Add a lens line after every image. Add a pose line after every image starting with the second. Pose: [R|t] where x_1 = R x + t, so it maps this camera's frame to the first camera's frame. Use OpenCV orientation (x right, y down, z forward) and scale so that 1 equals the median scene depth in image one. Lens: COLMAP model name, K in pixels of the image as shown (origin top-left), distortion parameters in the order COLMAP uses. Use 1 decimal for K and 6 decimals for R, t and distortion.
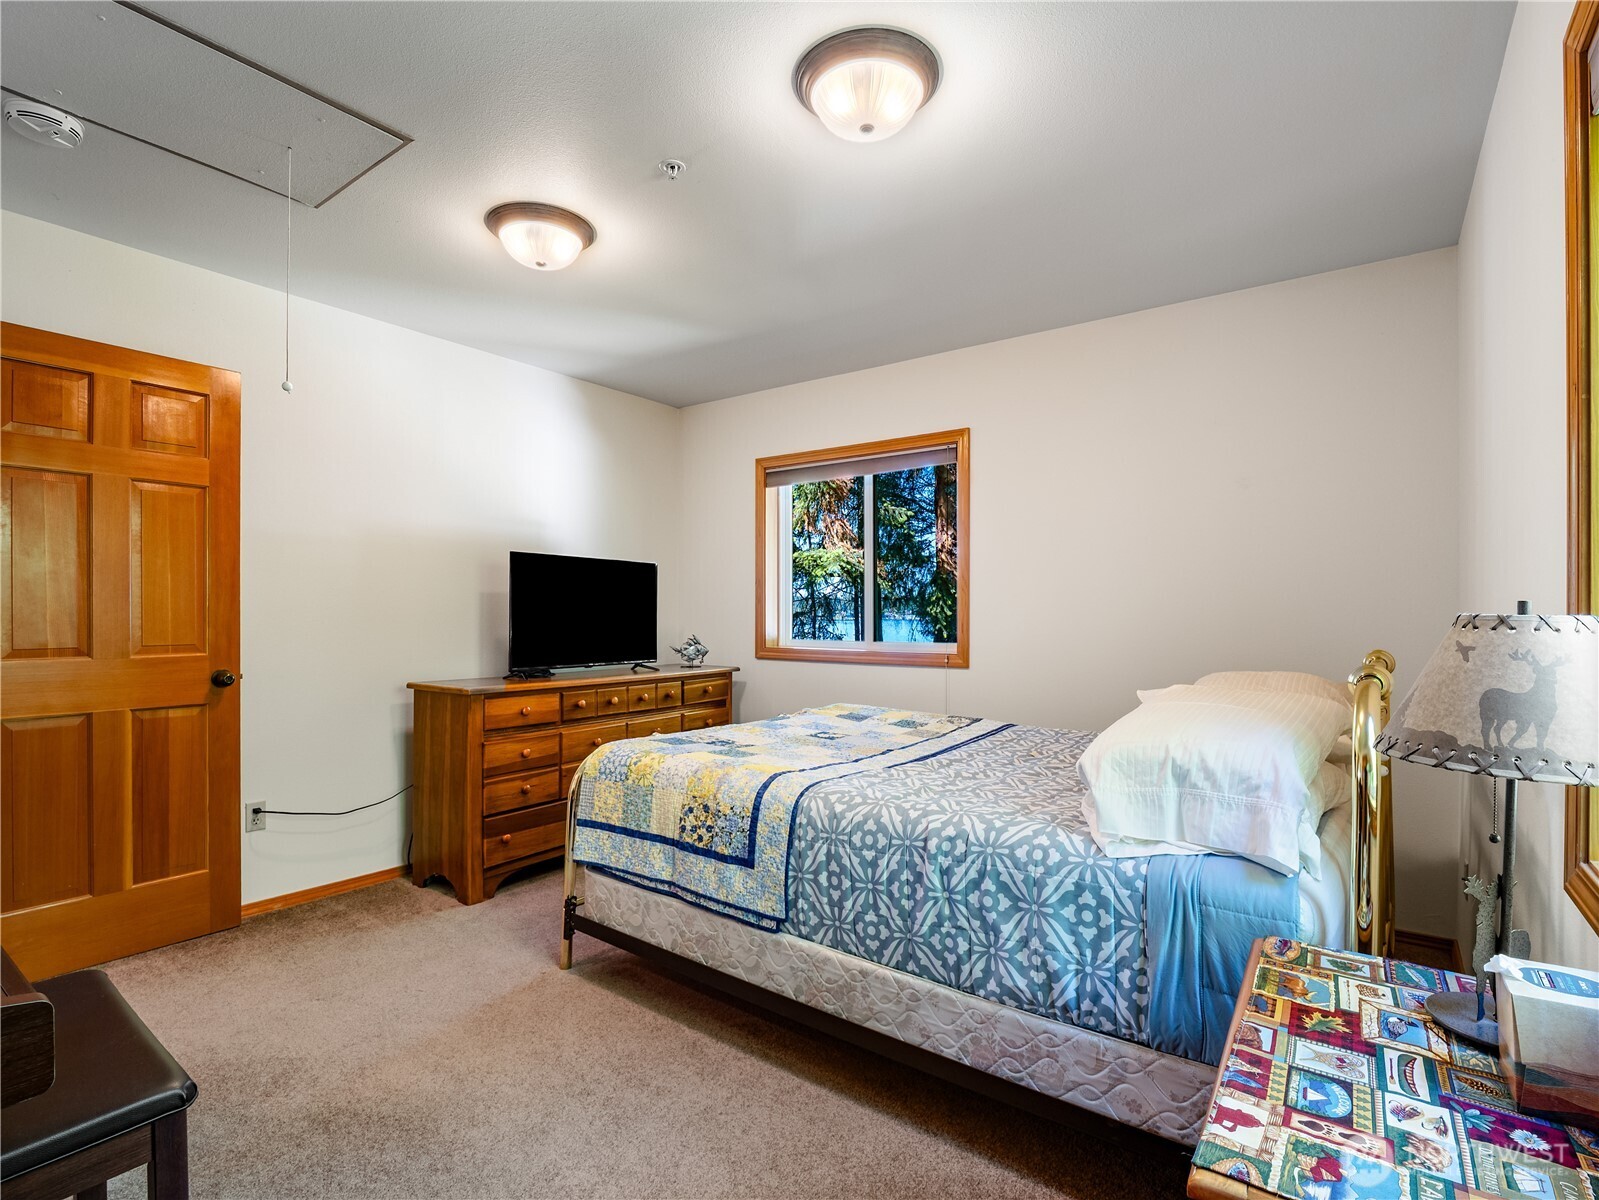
lens RADIAL K [[773.2, 0, 795.2], [0, 773.2, 606.1], [0, 0, 1]] dist [-0.014091, -0.001449]
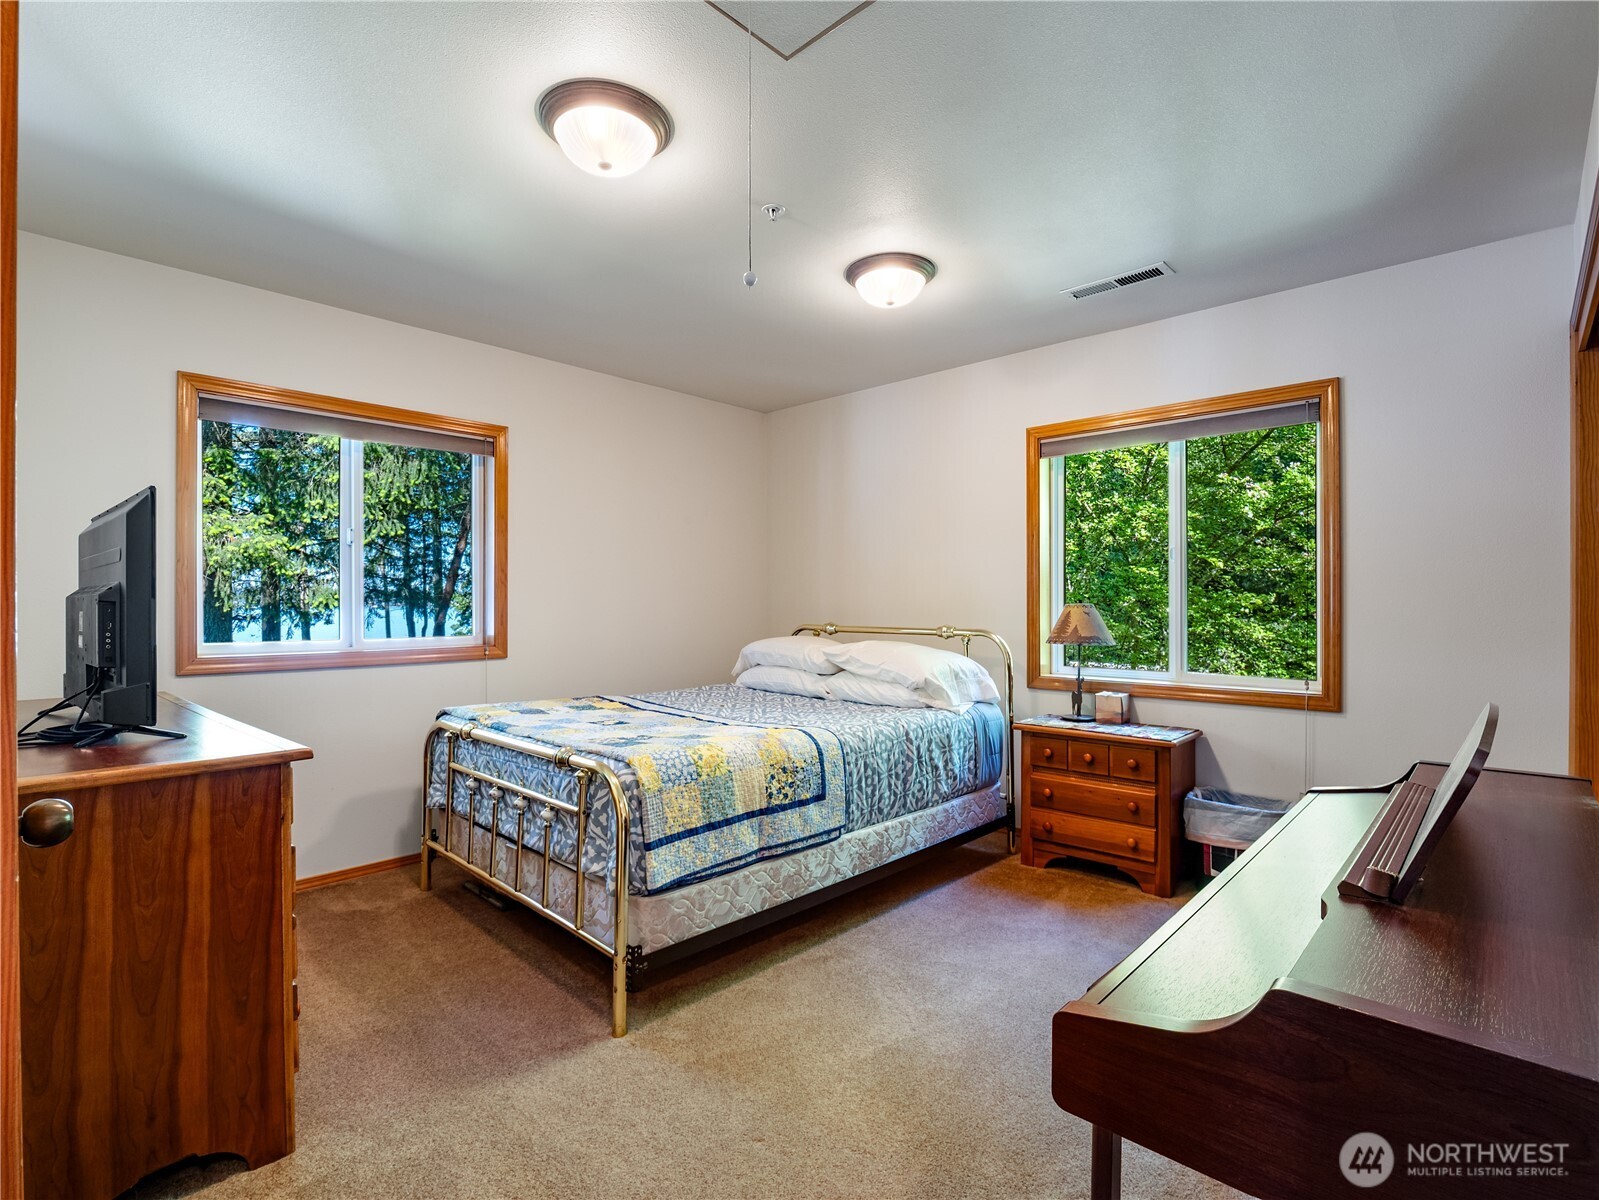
lens RADIAL K [[773.2, 0, 795.2], [0, 773.2, 606.1], [0, 0, 1]] dist [-0.014091, -0.001449]
pose [[0.130349, -0.007813, 0.991437, -1.313509], [-0.005621, 0.999947, 0.008619, 0.001756], [-0.991452, -0.006697, 0.130298, 0.854071]]
